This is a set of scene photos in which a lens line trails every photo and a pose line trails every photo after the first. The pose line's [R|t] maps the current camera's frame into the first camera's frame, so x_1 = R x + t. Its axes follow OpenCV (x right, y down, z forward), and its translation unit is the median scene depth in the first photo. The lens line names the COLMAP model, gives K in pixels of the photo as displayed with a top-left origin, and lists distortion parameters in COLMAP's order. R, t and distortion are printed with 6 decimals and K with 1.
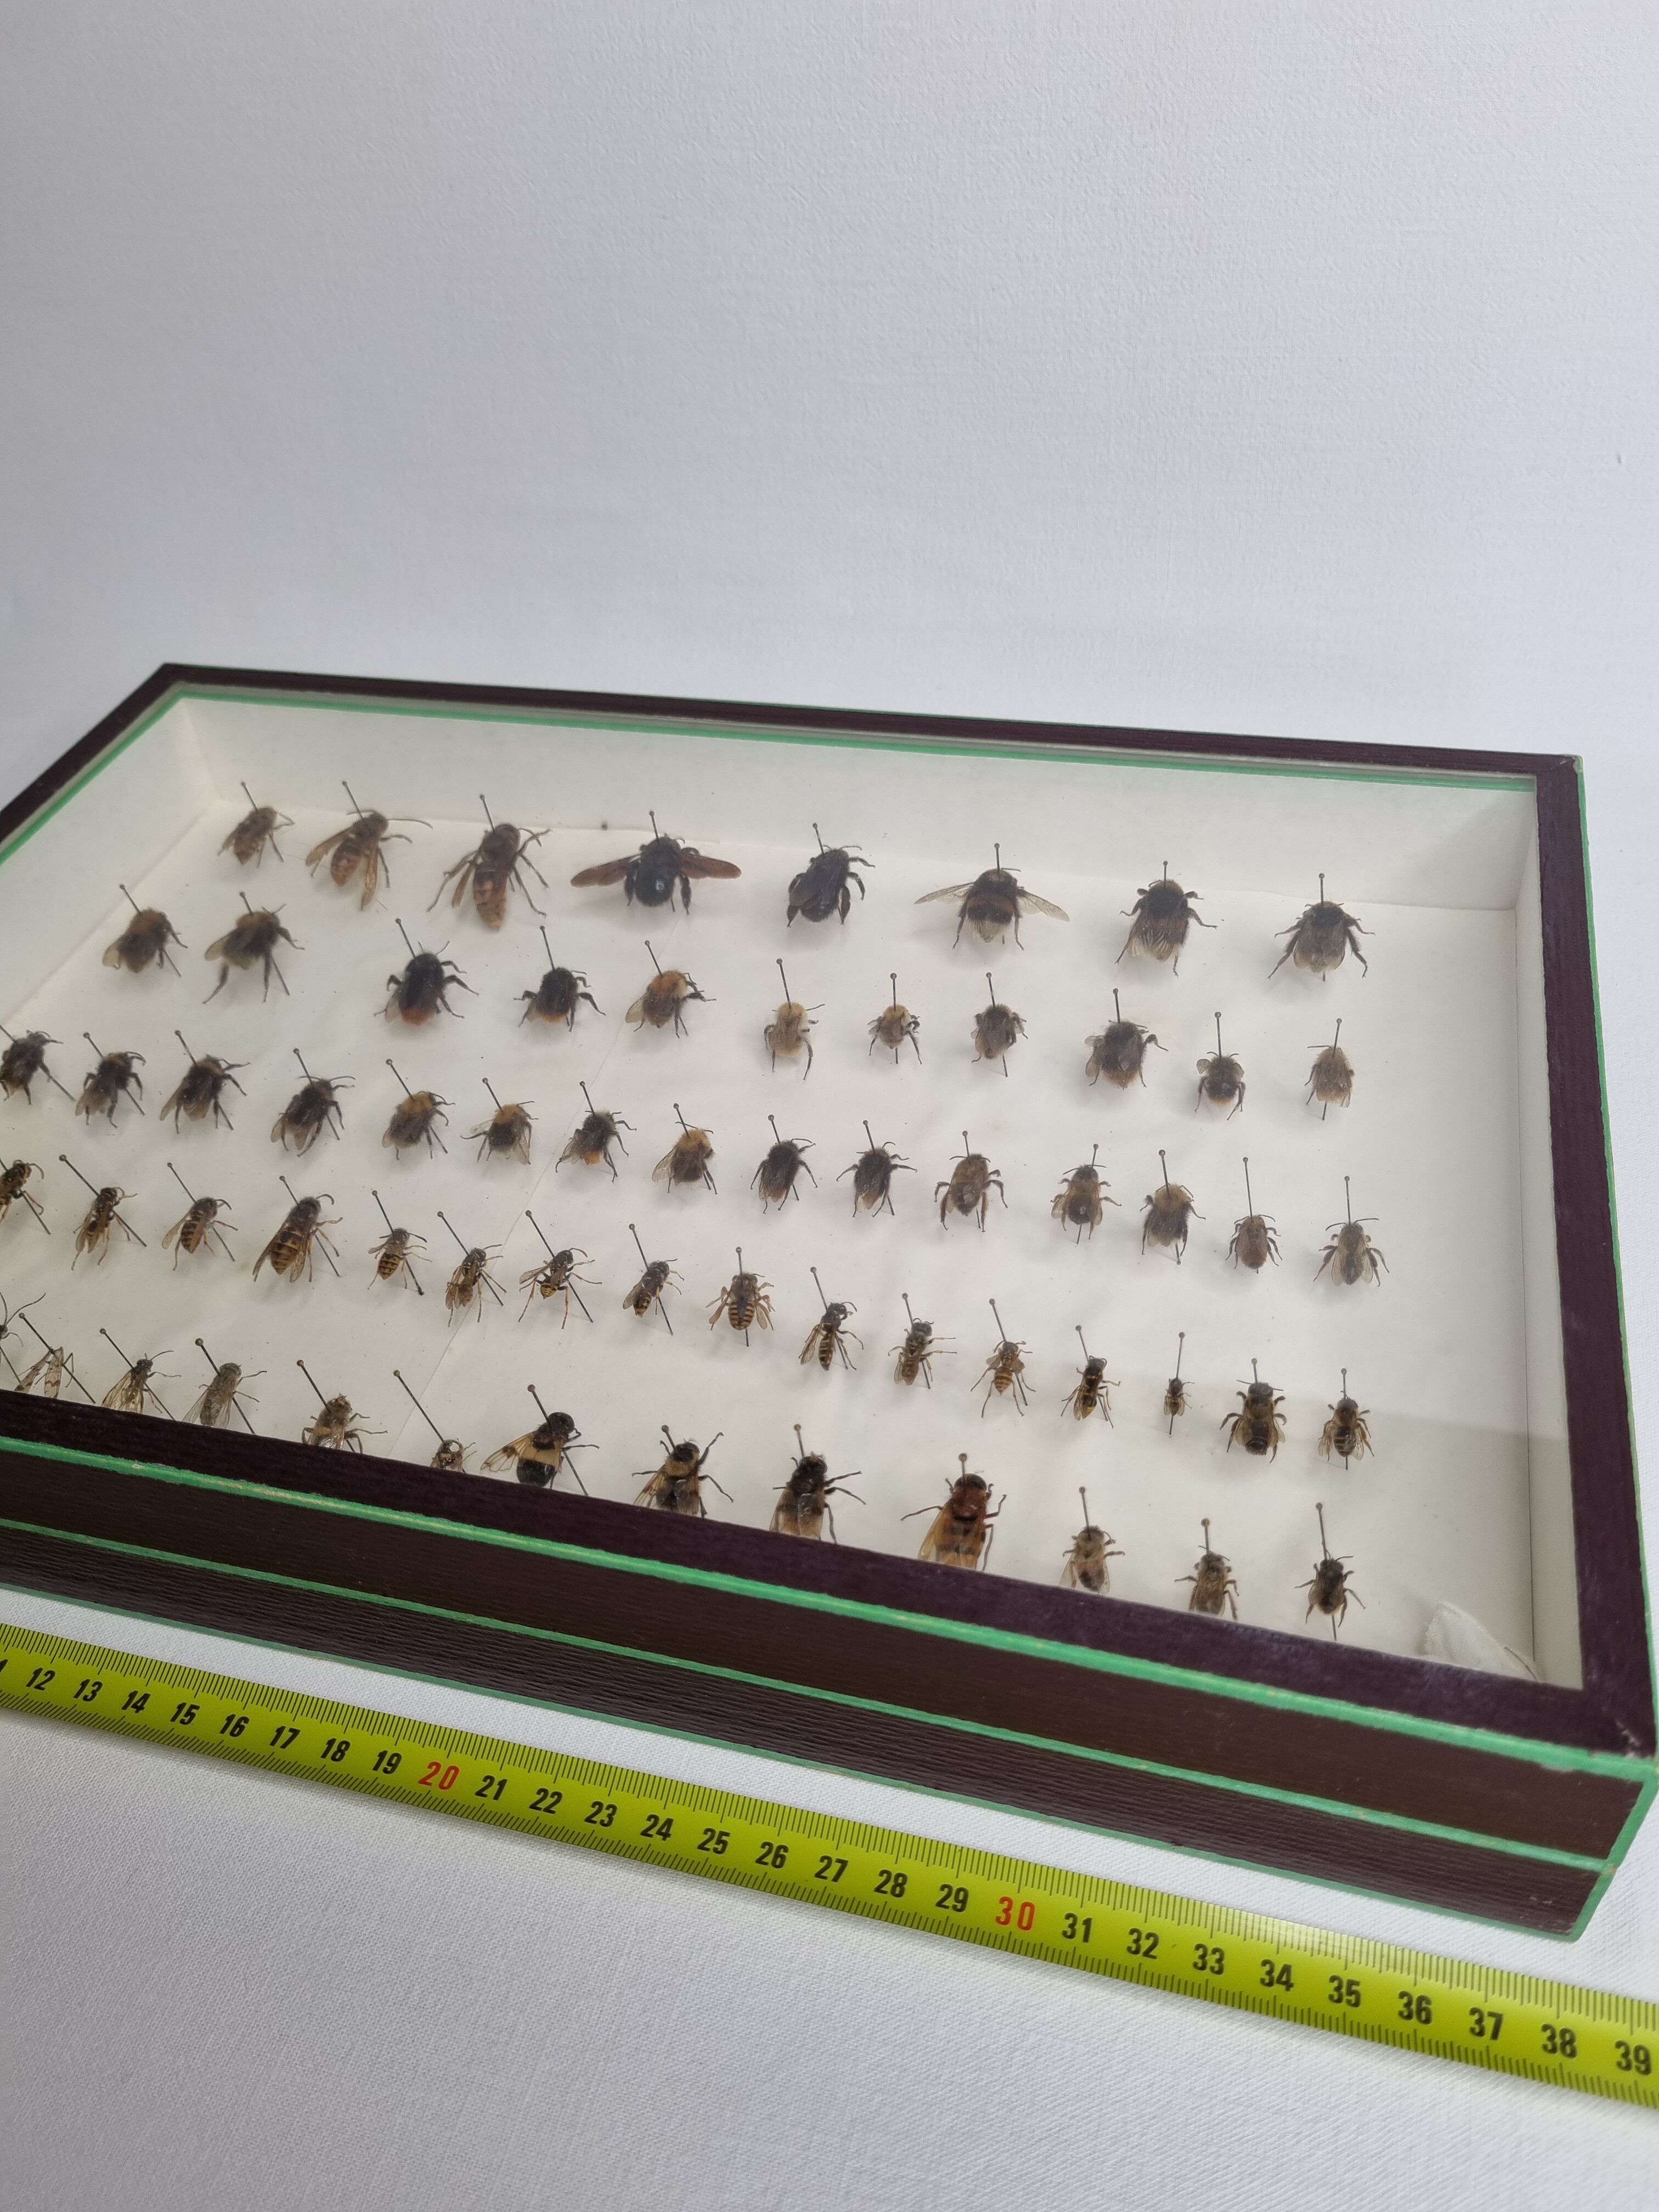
lens RADIAL K [[1731.0, 0, 814.6], [0, 1731.0, 1082.5], [0, 0, 1]] dist [0.008899, -0.004329]
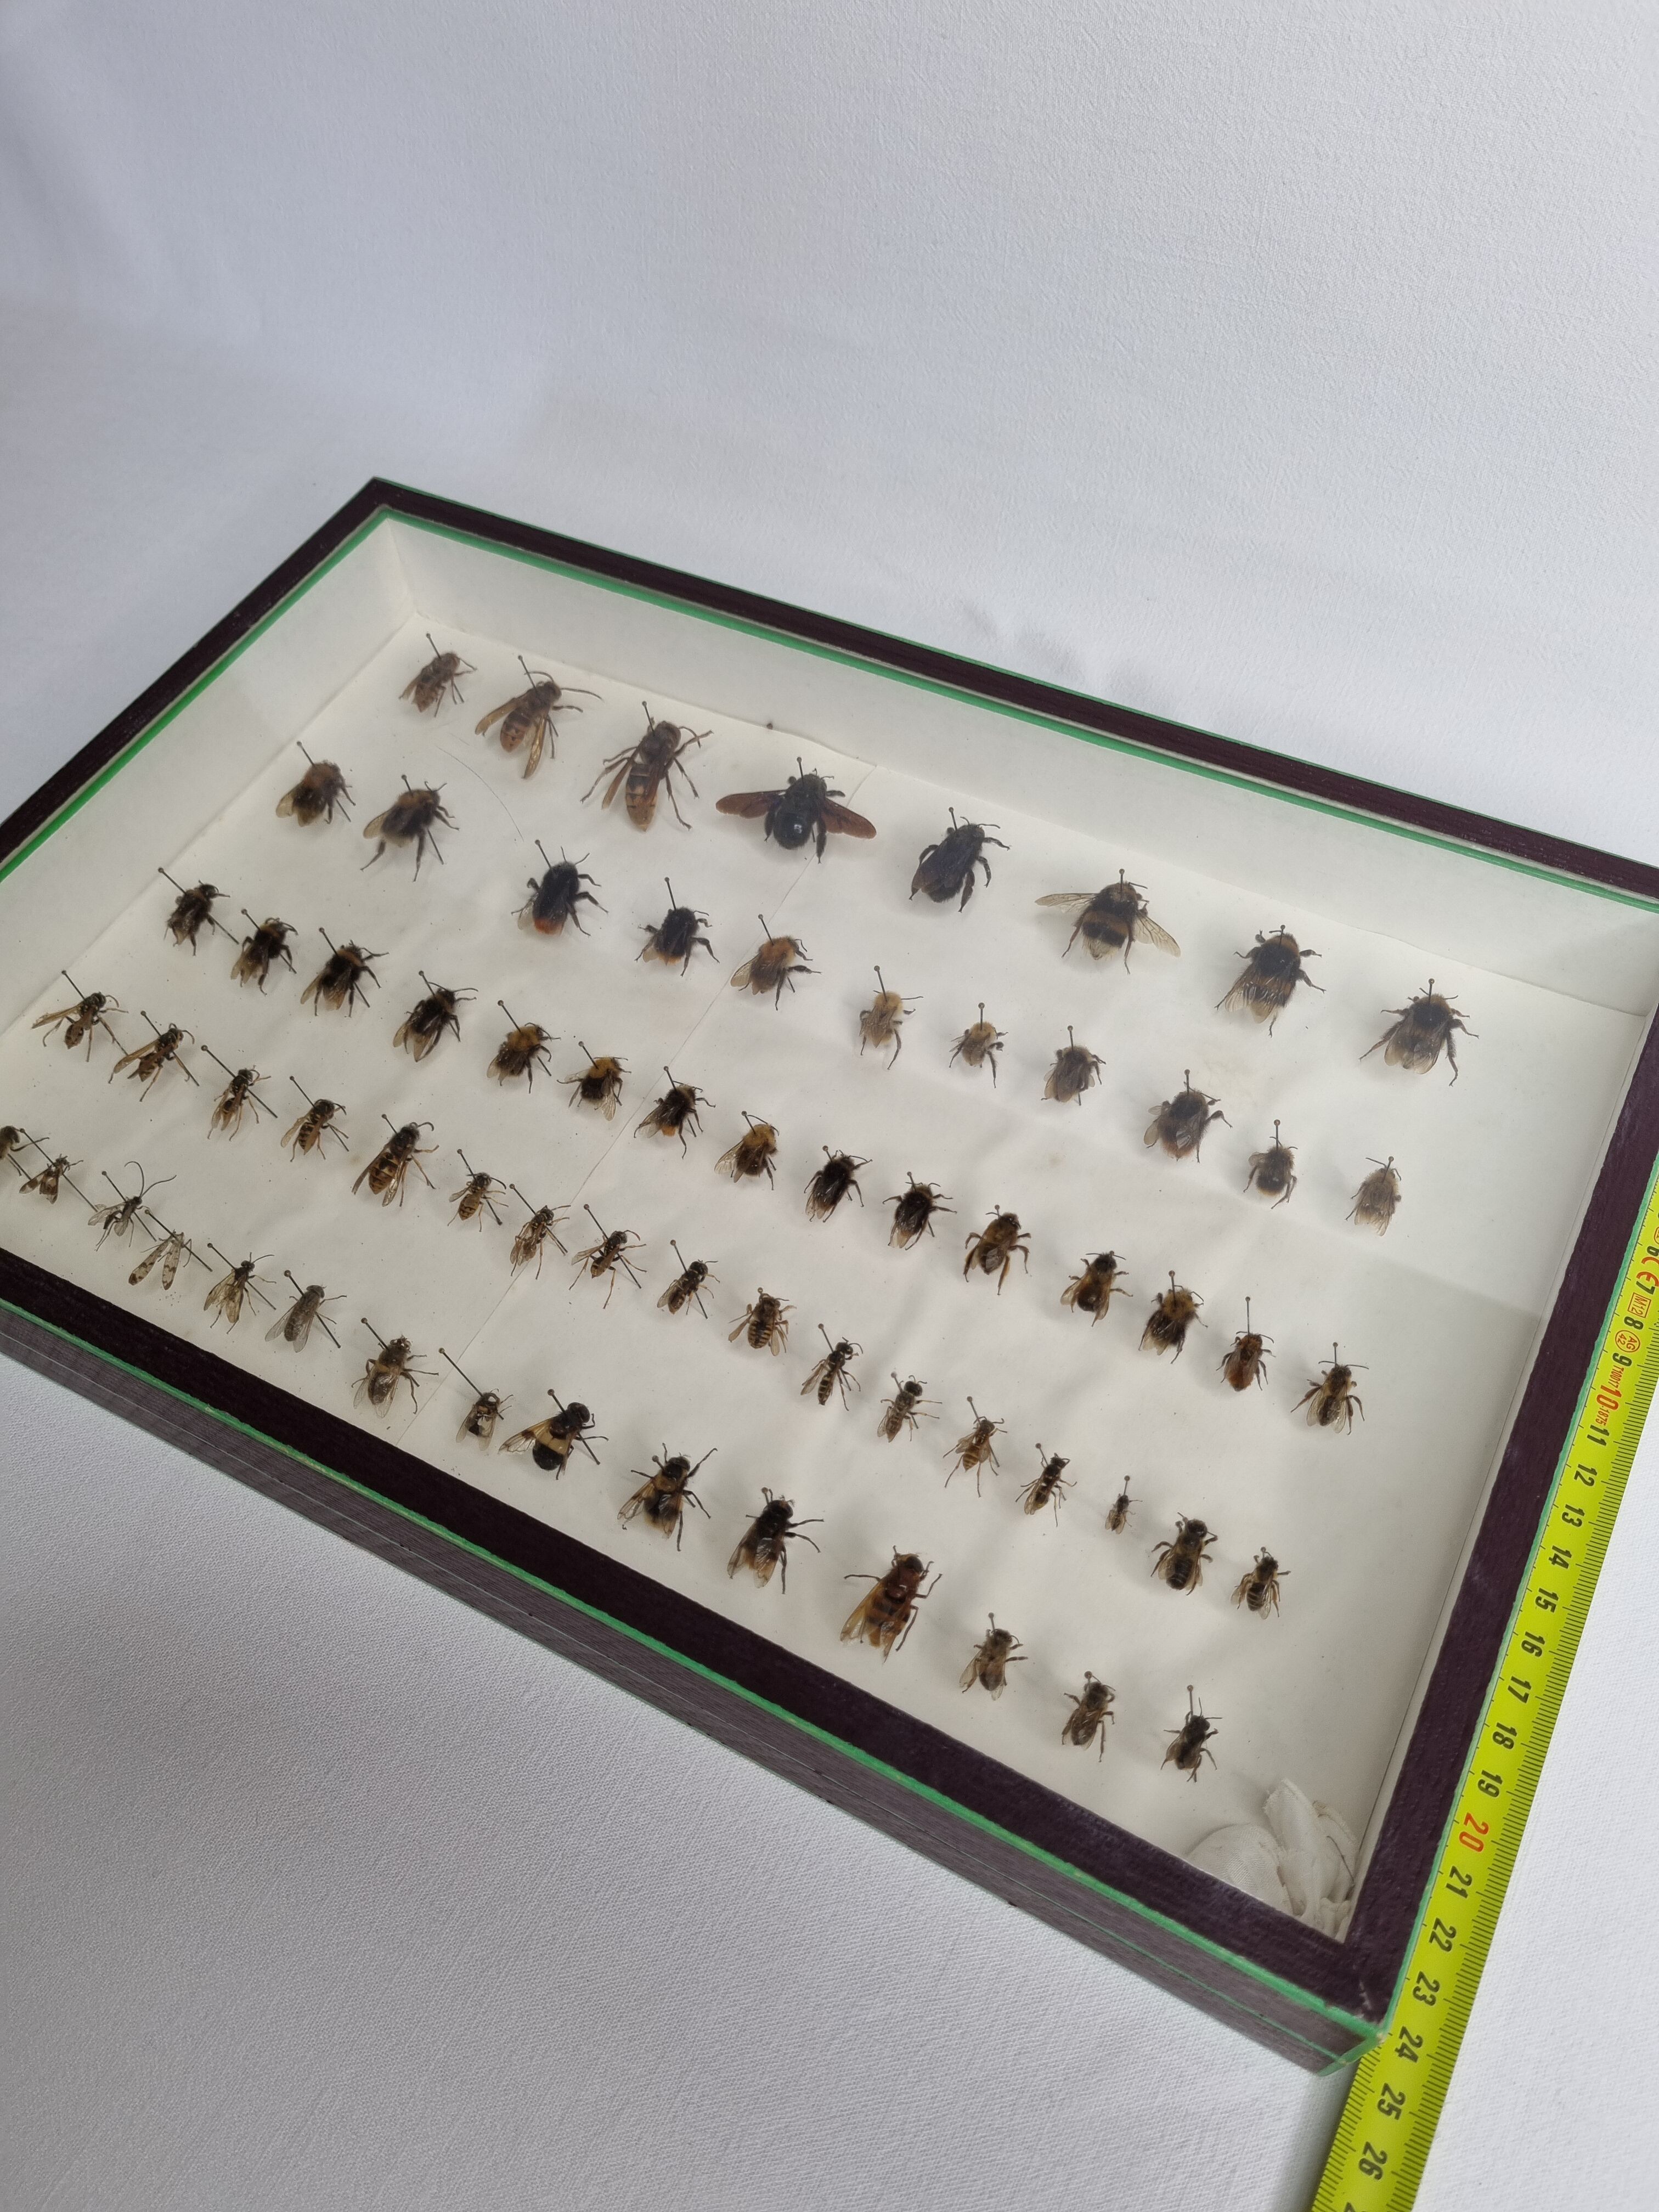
lens RADIAL K [[1726.4, 0, 829.5], [0, 1726.4, 1106.0], [0, 0, 1]] dist [0.014522, -0.001607]
pose [[0.976011, 0.189936, -0.106427, 0.074952], [-0.158258, 0.954614, 0.252323, -0.239325], [0.149522, -0.229427, 0.961773, -0.013528]]
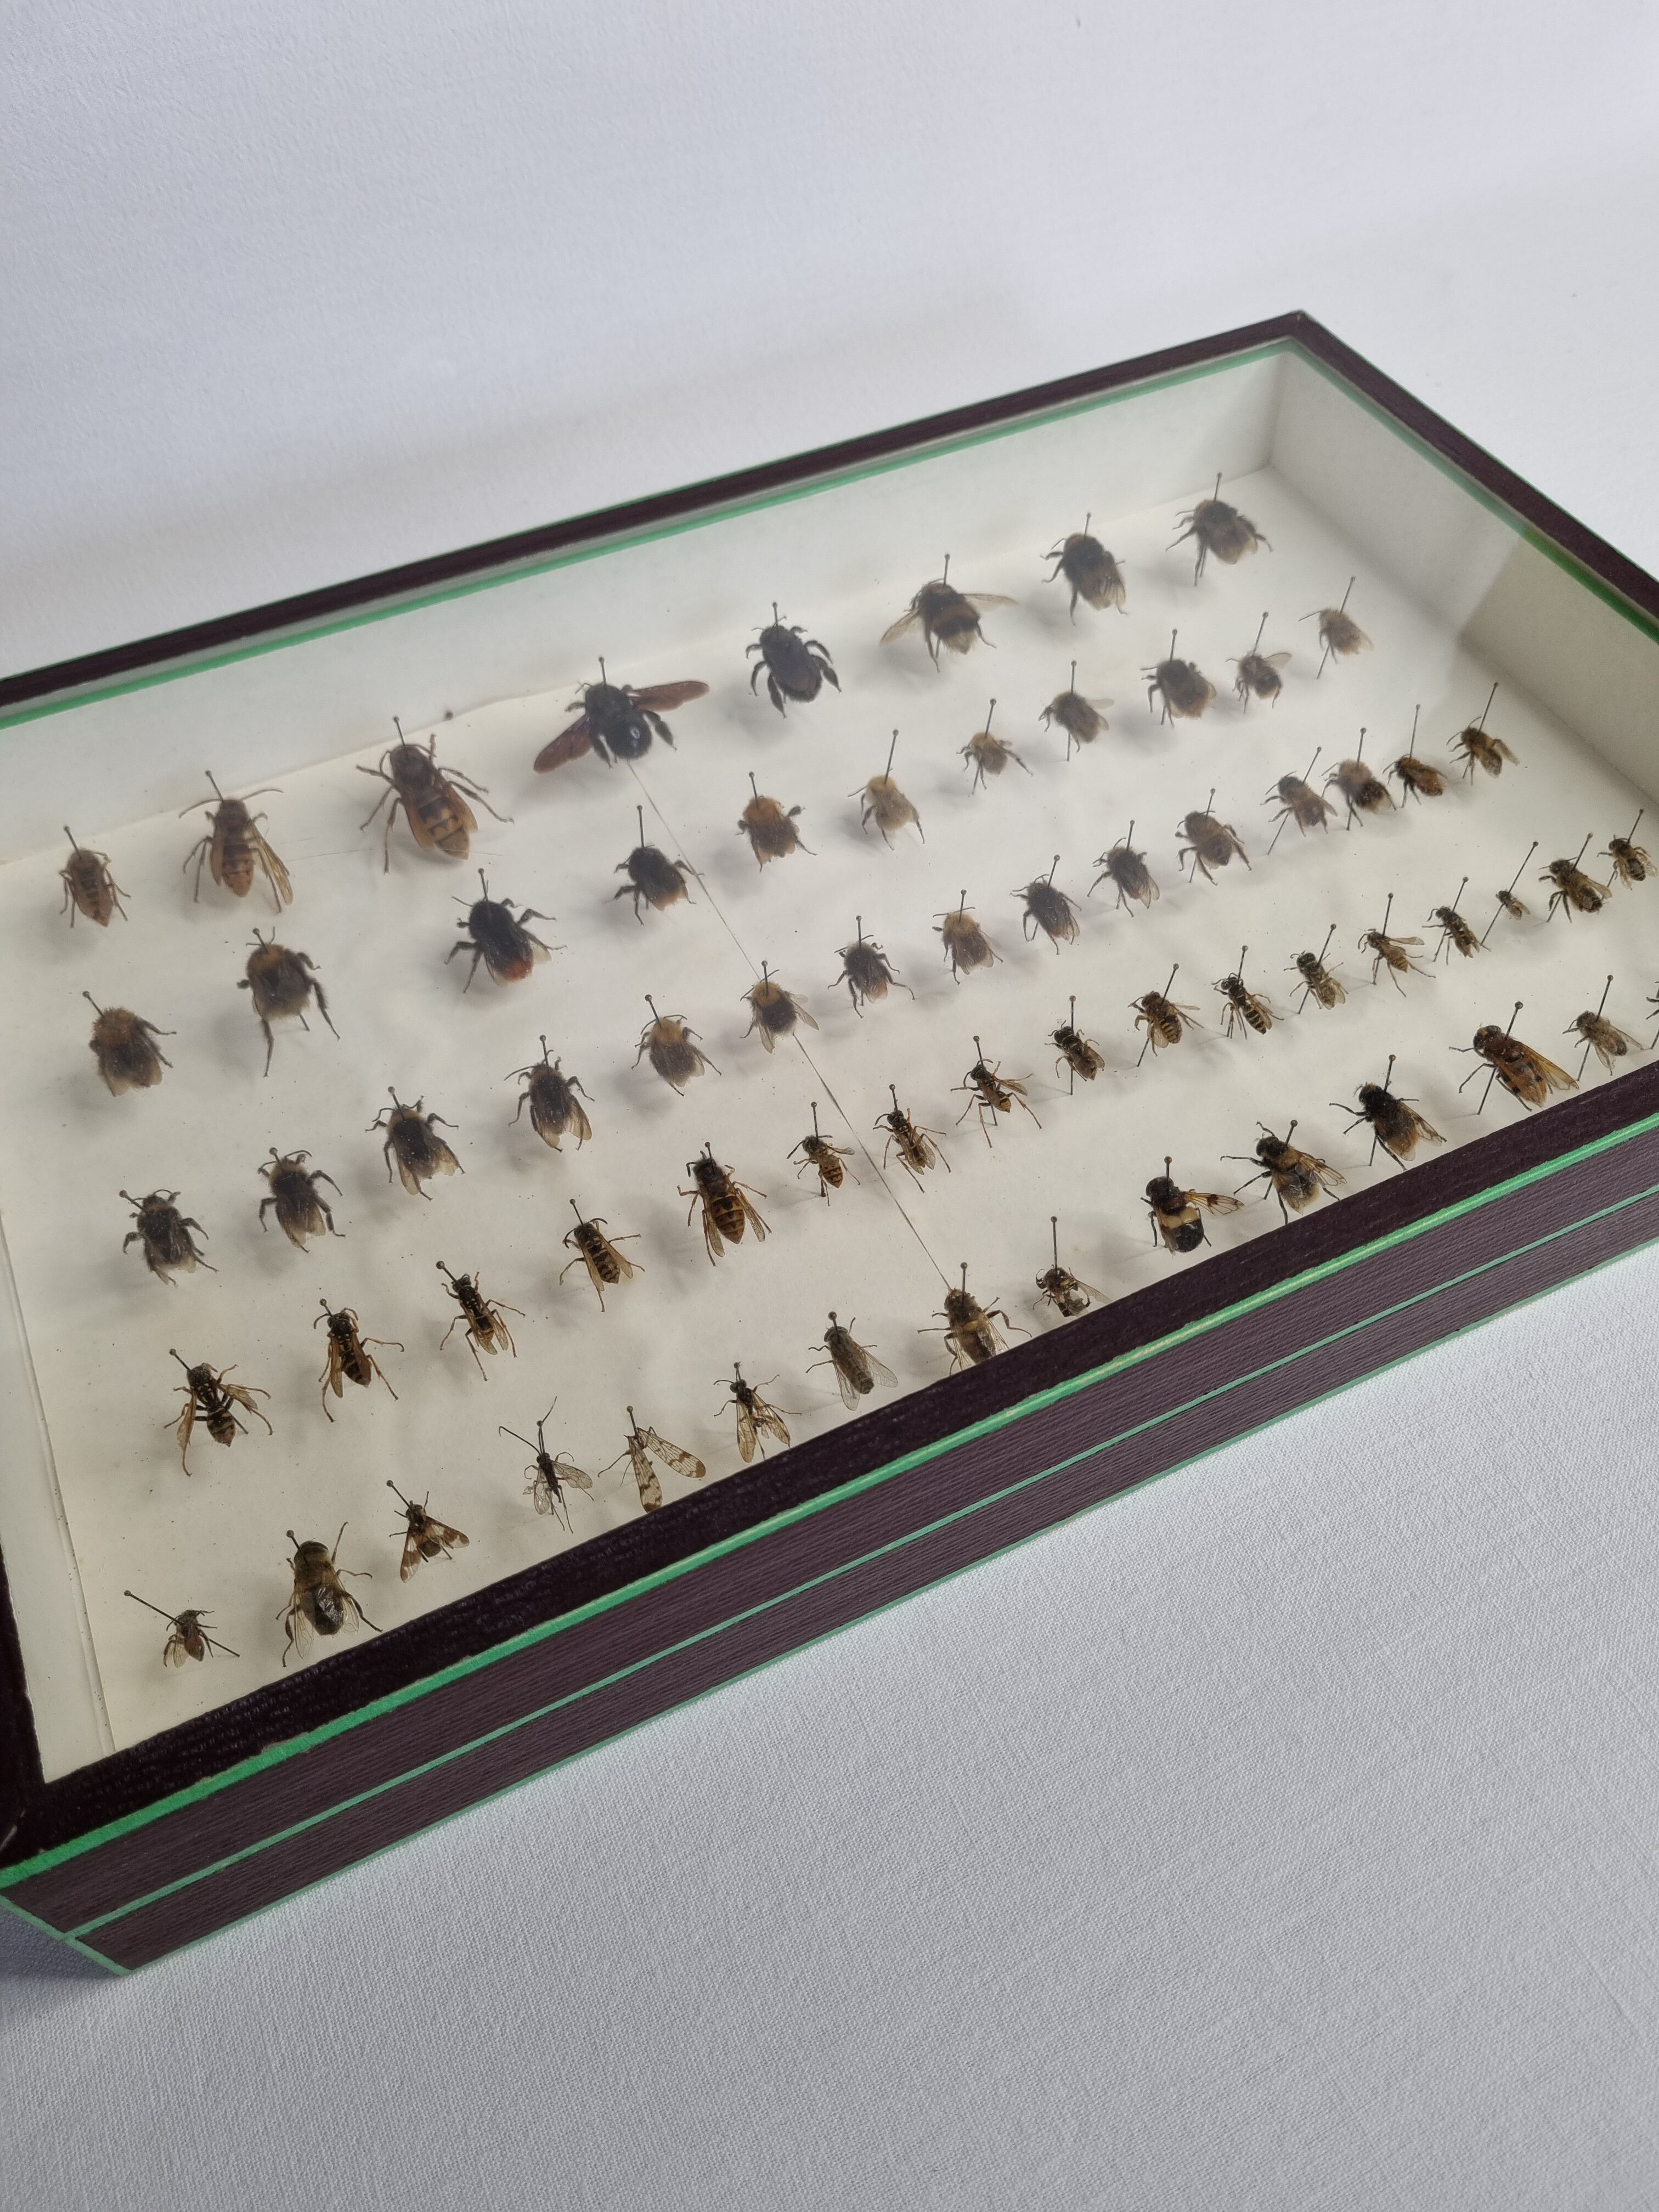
lens RADIAL K [[1726.4, 0, 829.5], [0, 1726.4, 1106.0], [0, 0, 1]] dist [0.014522, -0.001607]
pose [[0.753507, -0.478205, 0.451162, -0.570794], [0.409184, 0.878246, 0.247491, -0.136530], [-0.514583, -0.001877, 0.857439, 0.180977]]
